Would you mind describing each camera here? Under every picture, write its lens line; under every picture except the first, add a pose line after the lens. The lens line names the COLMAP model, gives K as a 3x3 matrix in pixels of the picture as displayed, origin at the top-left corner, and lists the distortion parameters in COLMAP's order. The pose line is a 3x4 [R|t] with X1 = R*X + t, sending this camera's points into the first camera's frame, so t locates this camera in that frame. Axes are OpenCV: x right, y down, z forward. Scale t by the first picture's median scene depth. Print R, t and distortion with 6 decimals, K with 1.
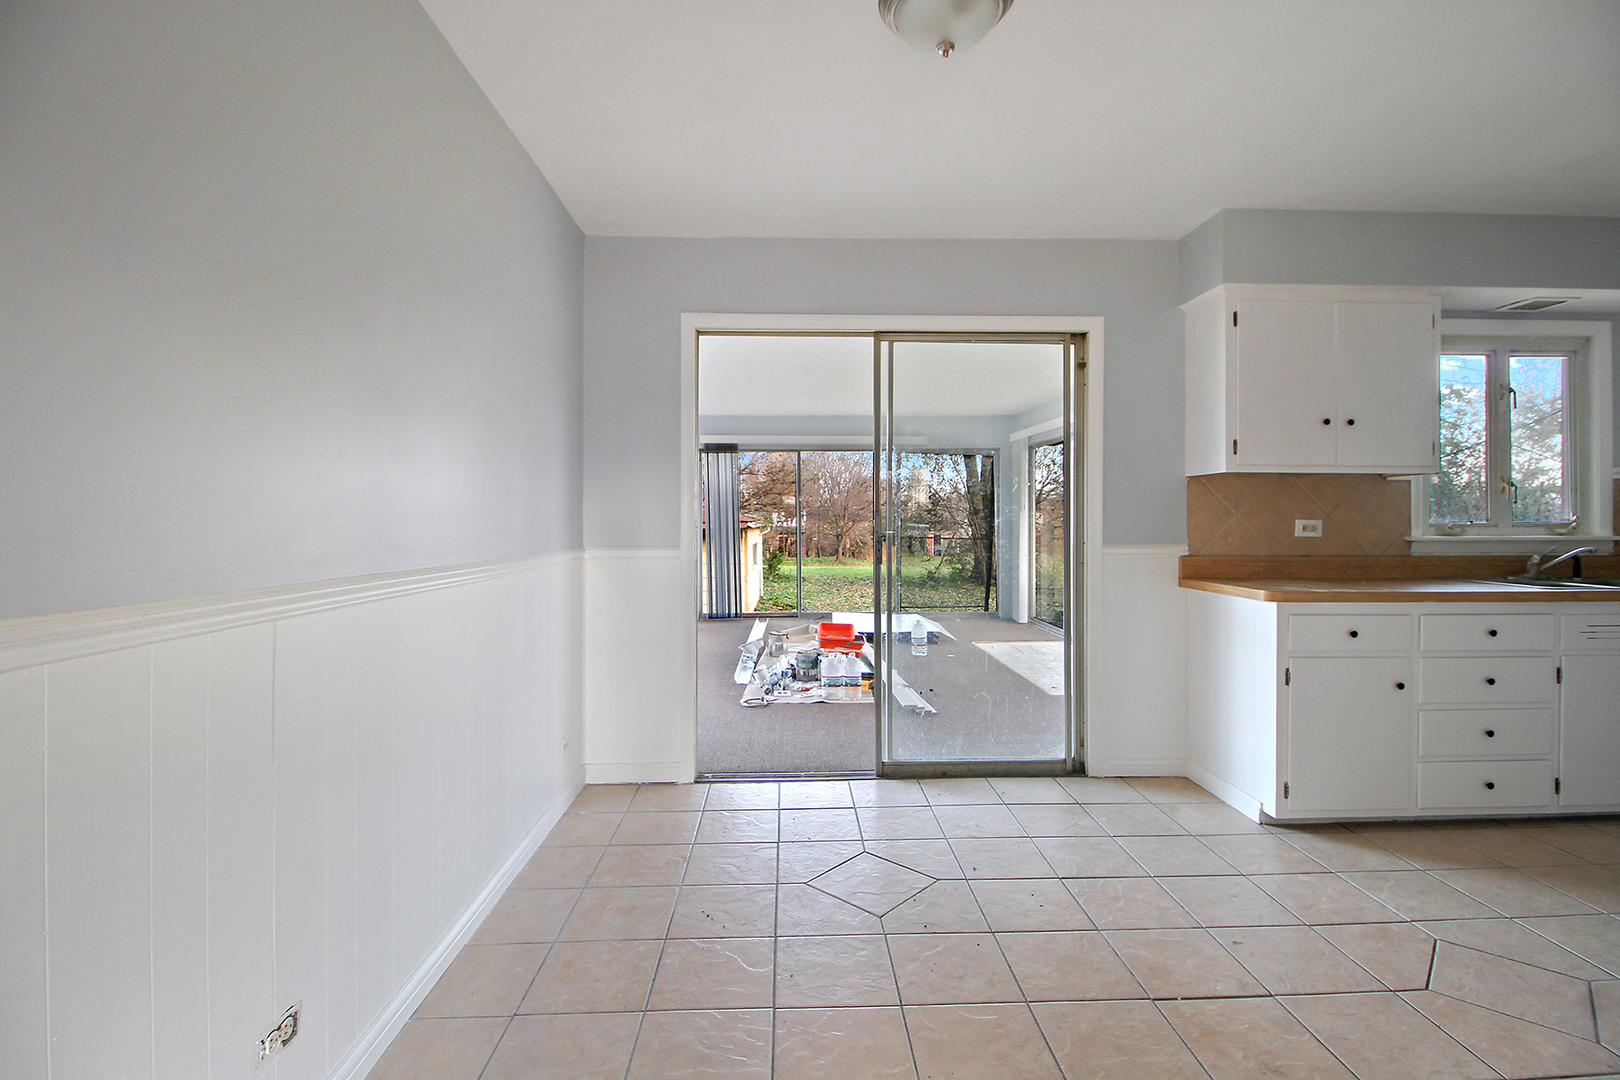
lens RADIAL K [[743.0, 0, 817.8], [0, 743.0, 526.9], [0, 0, 1]] dist [-0.001761, -0.000529]
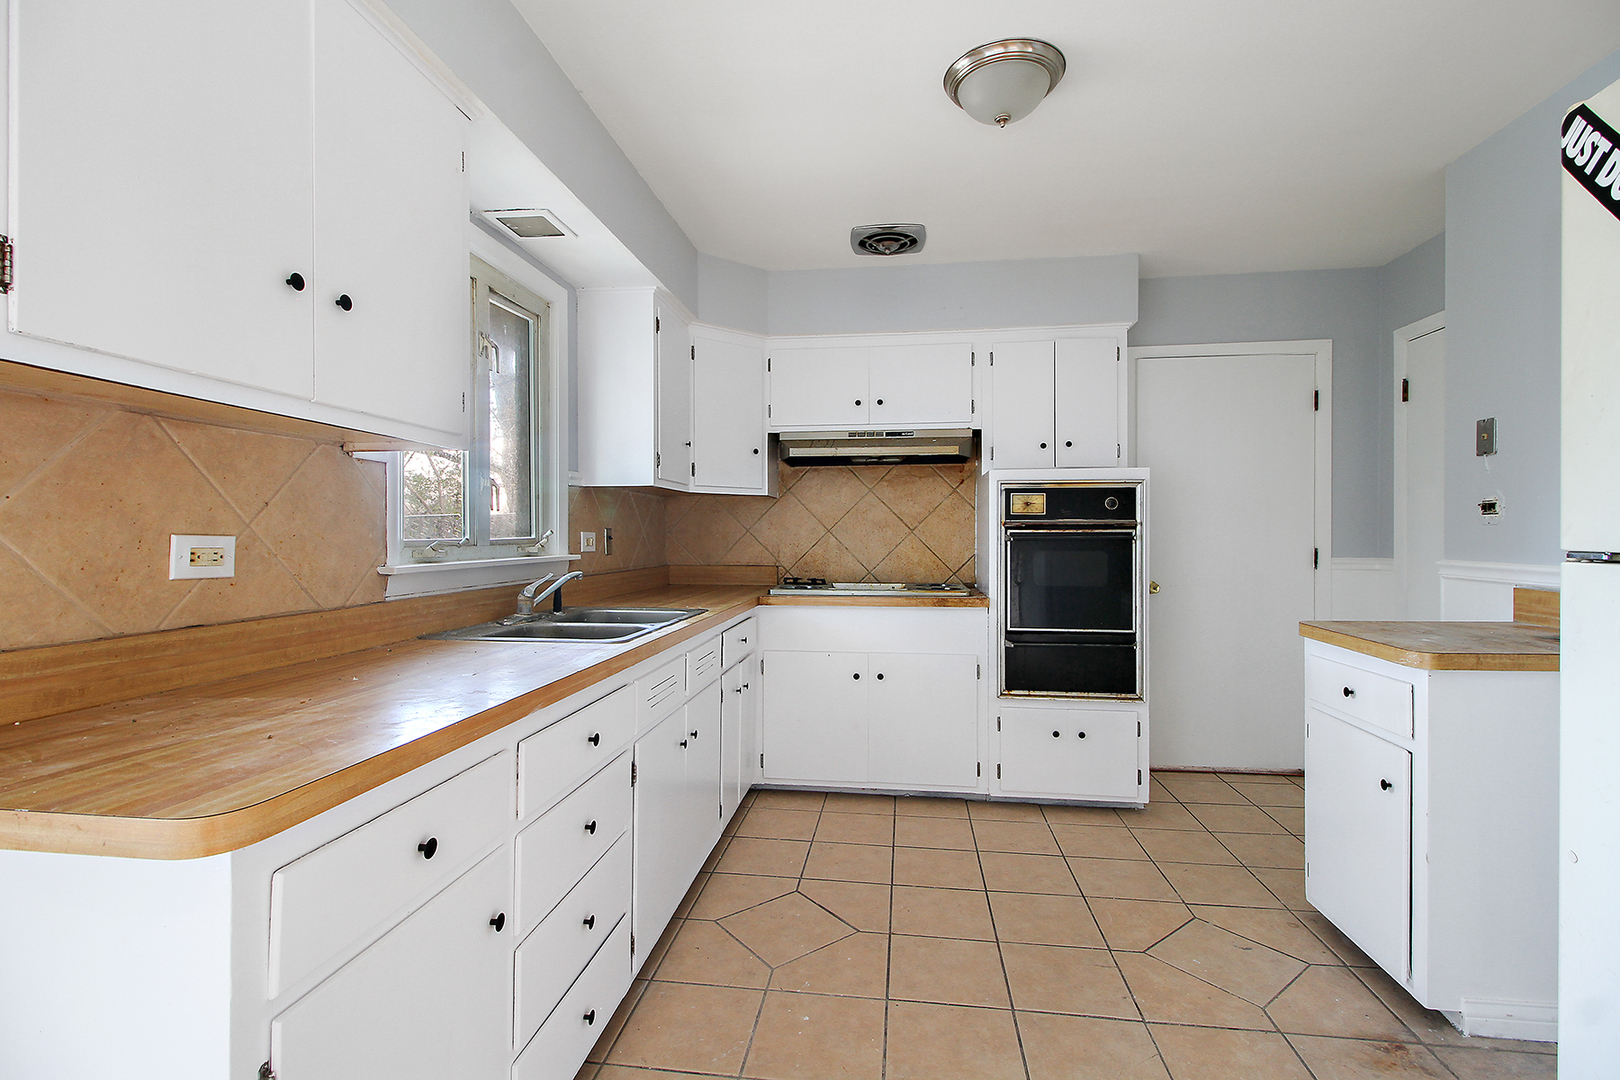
lens RADIAL K [[743.0, 0, 817.4], [0, 743.0, 530.1], [0, 0, 1]] dist [-0.001761, -0.000529]
pose [[0.162081, 0.004642, 0.986767, 0.313274], [0.010989, 0.999918, -0.006509, -0.006612], [-0.986716, 0.011899, 0.162016, 0.600720]]
